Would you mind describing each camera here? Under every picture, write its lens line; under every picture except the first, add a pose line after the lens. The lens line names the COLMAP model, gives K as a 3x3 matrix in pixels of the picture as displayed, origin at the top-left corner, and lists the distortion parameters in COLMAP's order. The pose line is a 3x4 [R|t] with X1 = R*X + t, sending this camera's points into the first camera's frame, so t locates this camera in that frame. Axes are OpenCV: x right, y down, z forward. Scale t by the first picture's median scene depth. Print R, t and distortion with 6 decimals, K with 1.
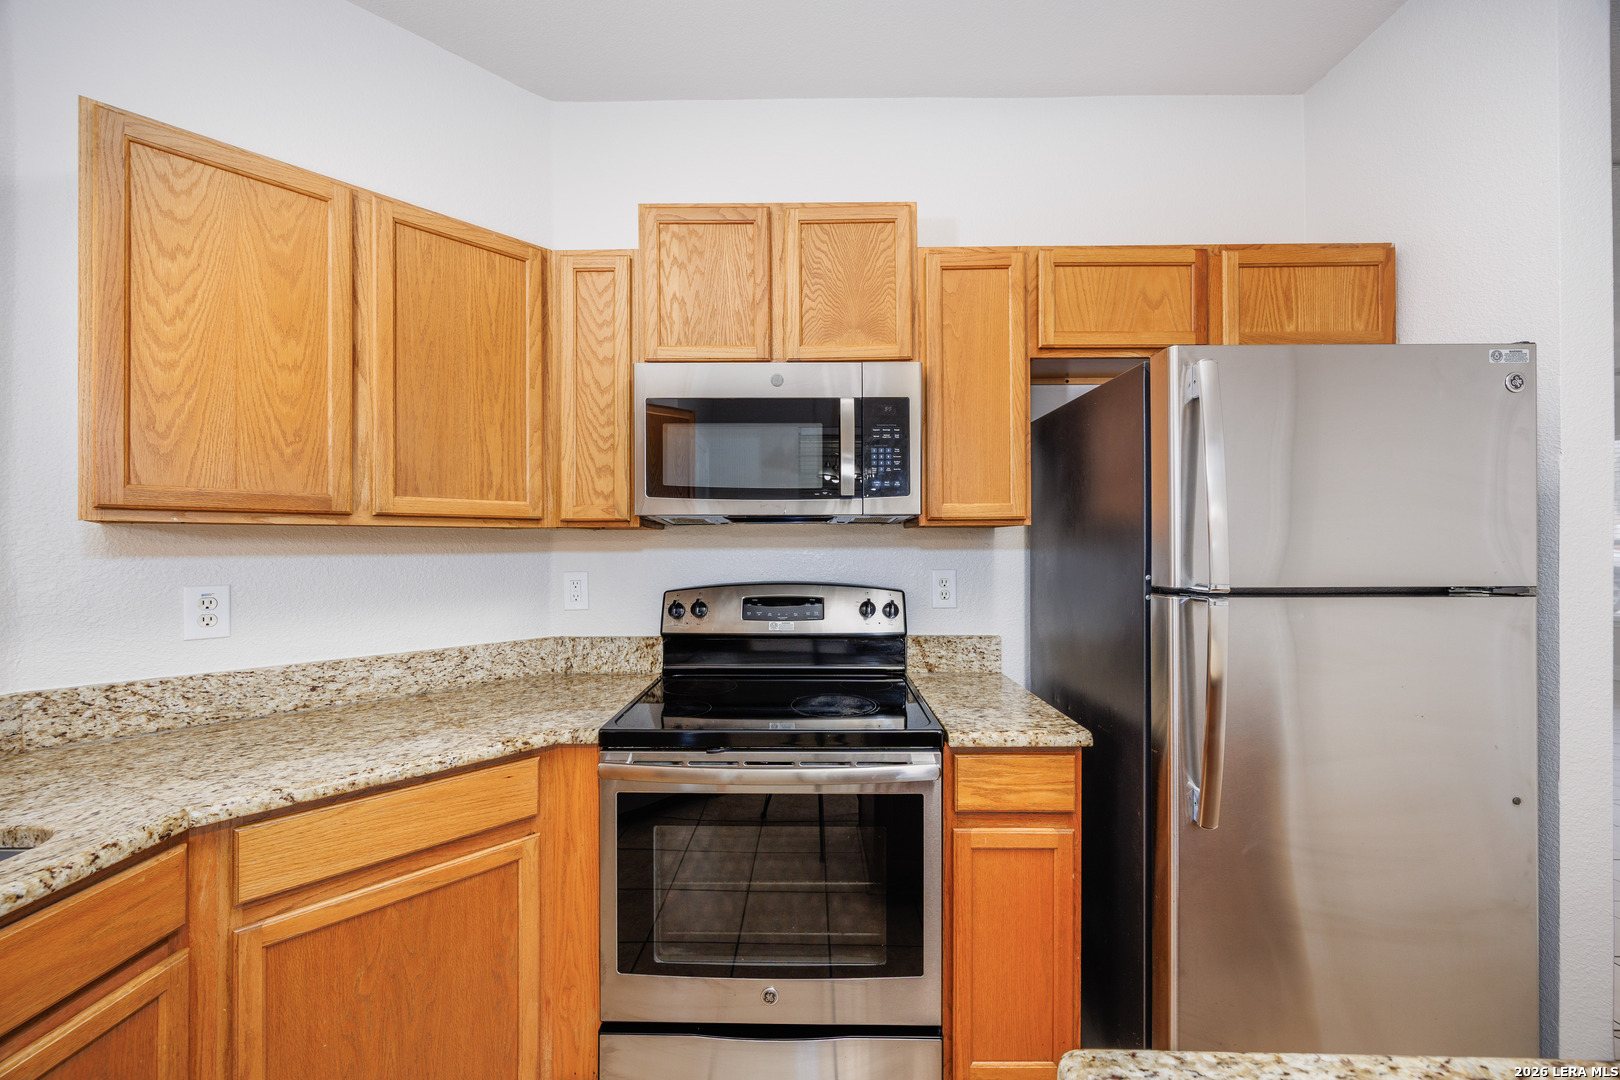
lens RADIAL K [[628.4, 0, 810.0], [0, 628.4, 540.0], [0, 0, 1]] dist [-0.000762, -0.000050]
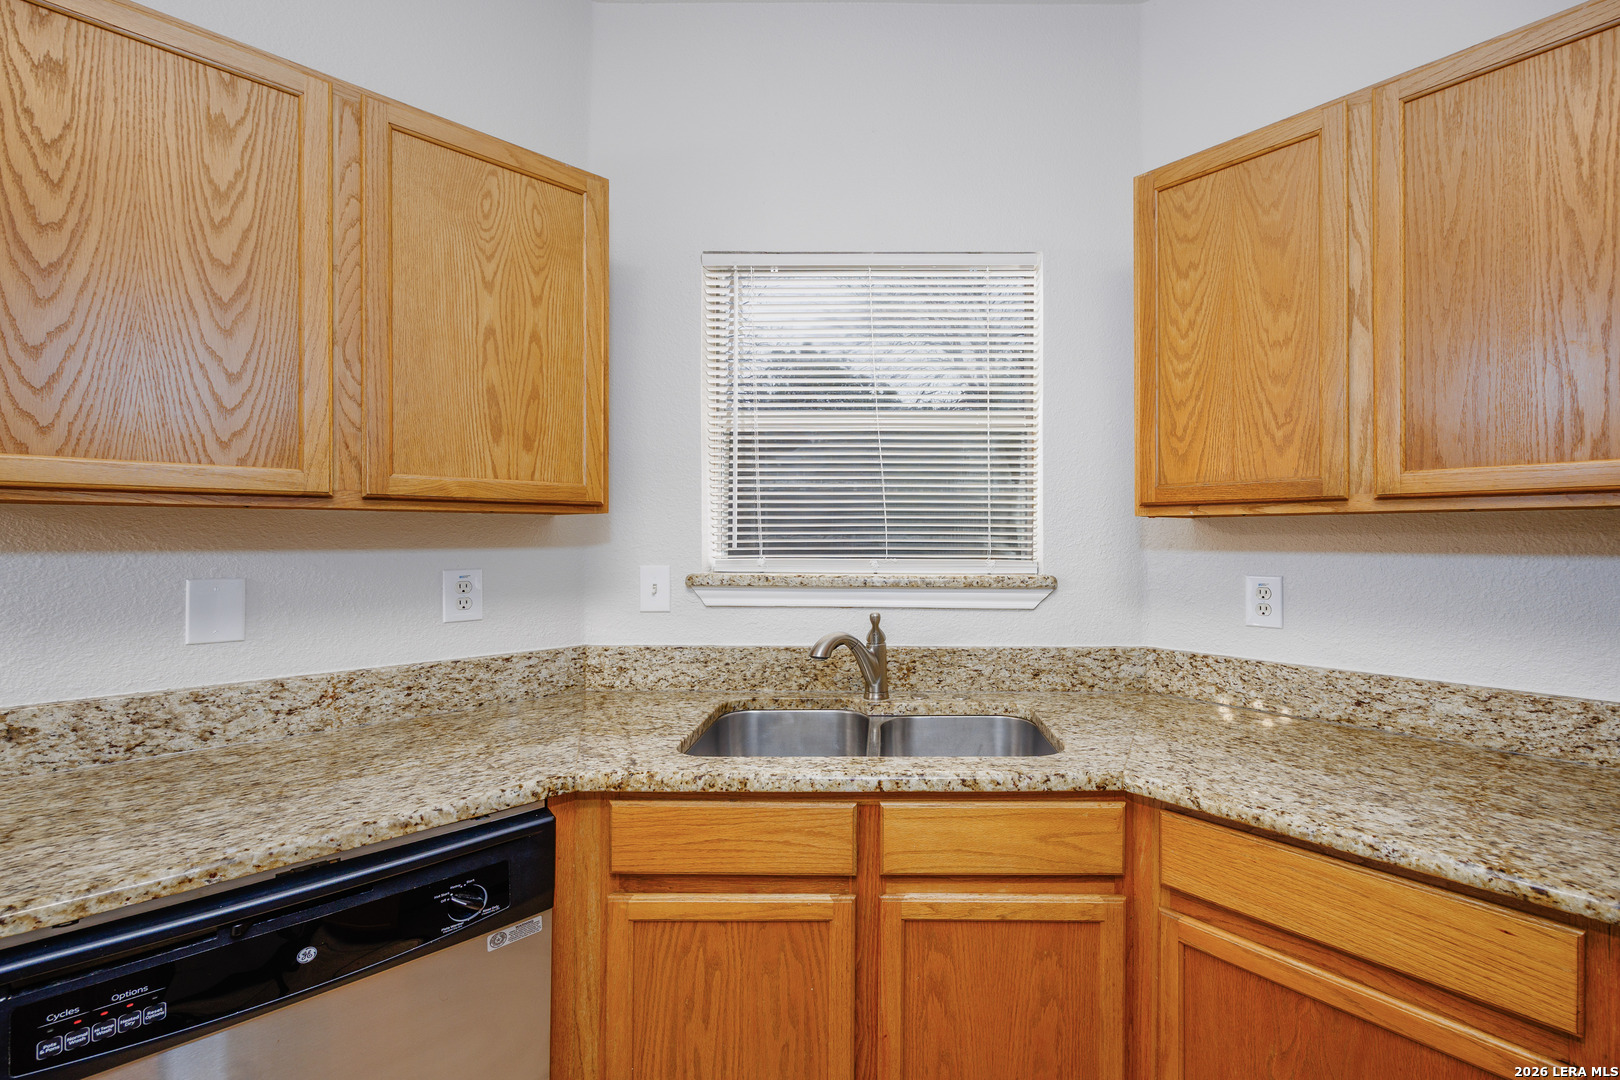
lens RADIAL K [[655.1, 0, 883.0], [0, 655.1, 537.2], [0, 0, 1]] dist [0.002261, 0.000319]
pose [[0.021352, 0.000947, -0.999772, 0.118808], [0.003875, 0.999992, 0.001030, 0.006155], [0.999765, -0.003896, 0.021349, 0.402449]]
